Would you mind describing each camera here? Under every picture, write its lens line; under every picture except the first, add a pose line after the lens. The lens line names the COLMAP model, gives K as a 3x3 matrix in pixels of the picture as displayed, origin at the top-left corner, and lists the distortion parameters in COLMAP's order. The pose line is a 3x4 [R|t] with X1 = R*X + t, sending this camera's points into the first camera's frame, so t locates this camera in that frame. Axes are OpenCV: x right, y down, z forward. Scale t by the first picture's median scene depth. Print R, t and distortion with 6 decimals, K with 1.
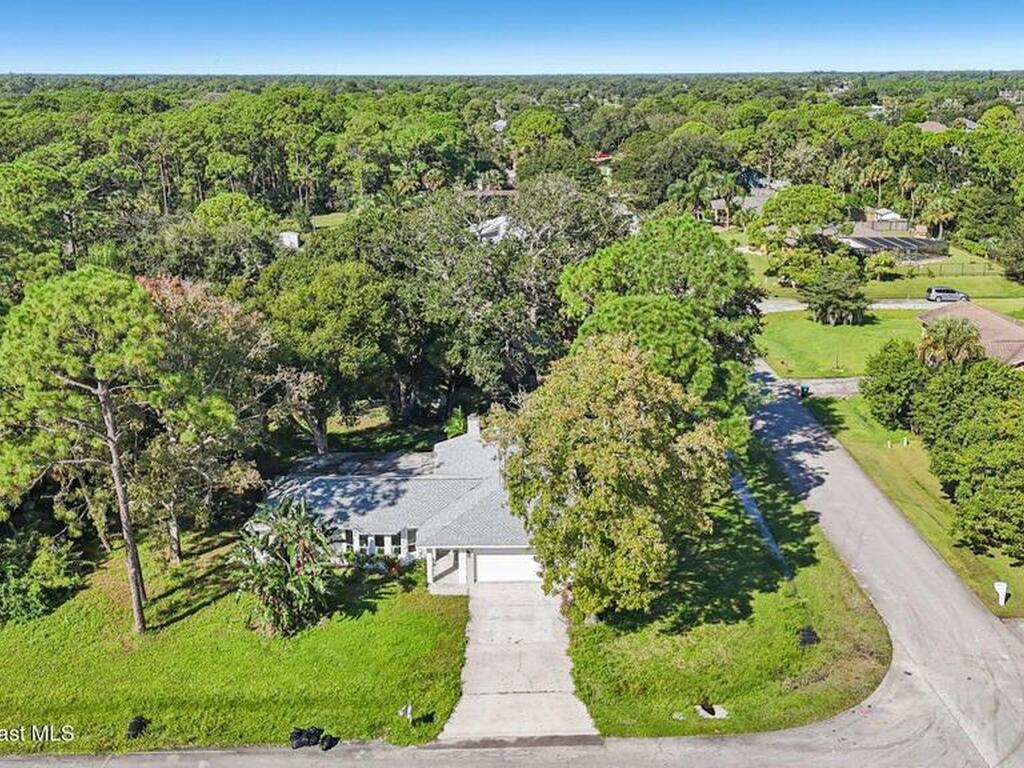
lens RADIAL K [[1085.6, 0, 512.0], [0, 1085.6, 384.0], [0, 0, 1]] dist [0.084037, -0.023674]
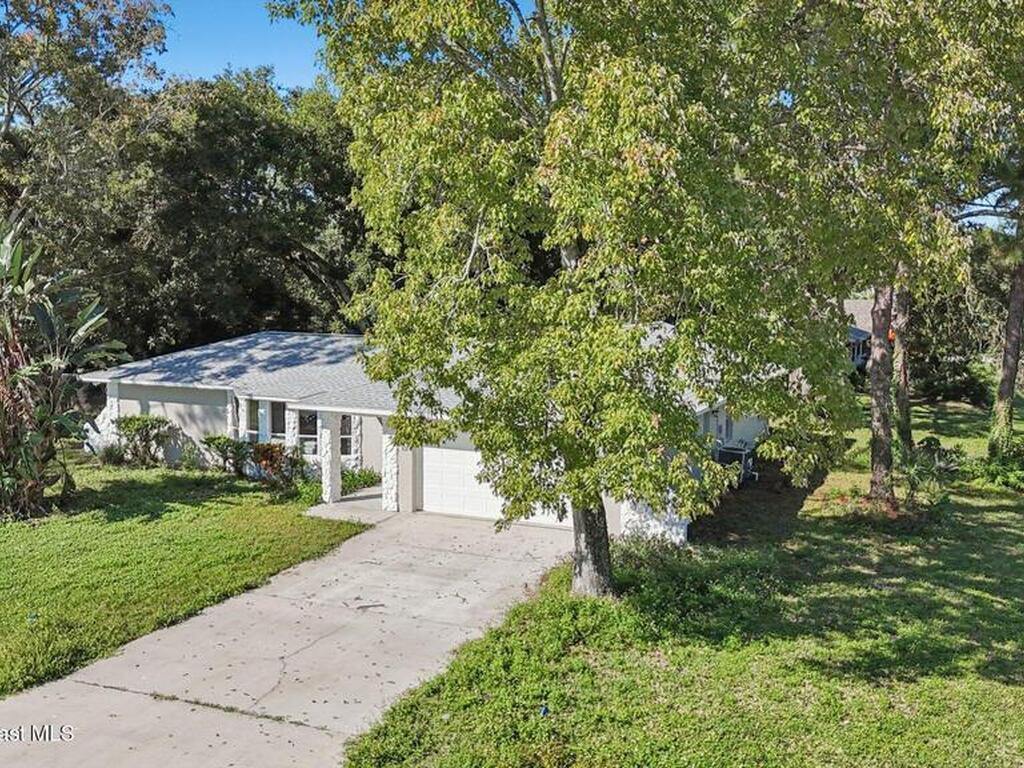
lens RADIAL K [[1013.7, 0, 512.0], [0, 1013.7, 384.0], [0, 0, 1]] dist [0.053593, -0.009233]
pose [[0.906332, 0.051125, -0.419463, 0.168494], [-0.134530, 0.975915, -0.171732, 0.198123], [0.400580, 0.212076, 0.891381, 0.648910]]
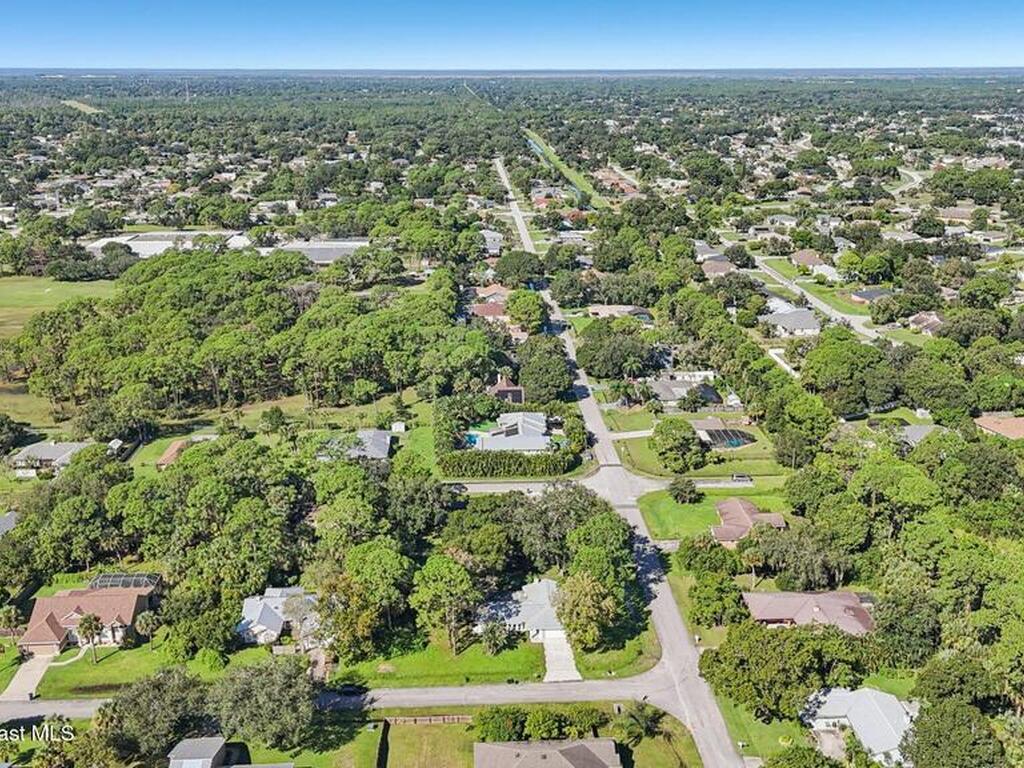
lens RADIAL K [[1013.7, 0, 512.0], [0, 1013.7, 384.0], [0, 0, 1]] dist [0.053593, -0.009233]
pose [[0.999430, -0.006750, 0.033072, -0.231677], [0.007277, 0.999848, -0.015834, -0.554018], [-0.032960, 0.016065, 0.999328, -2.146800]]
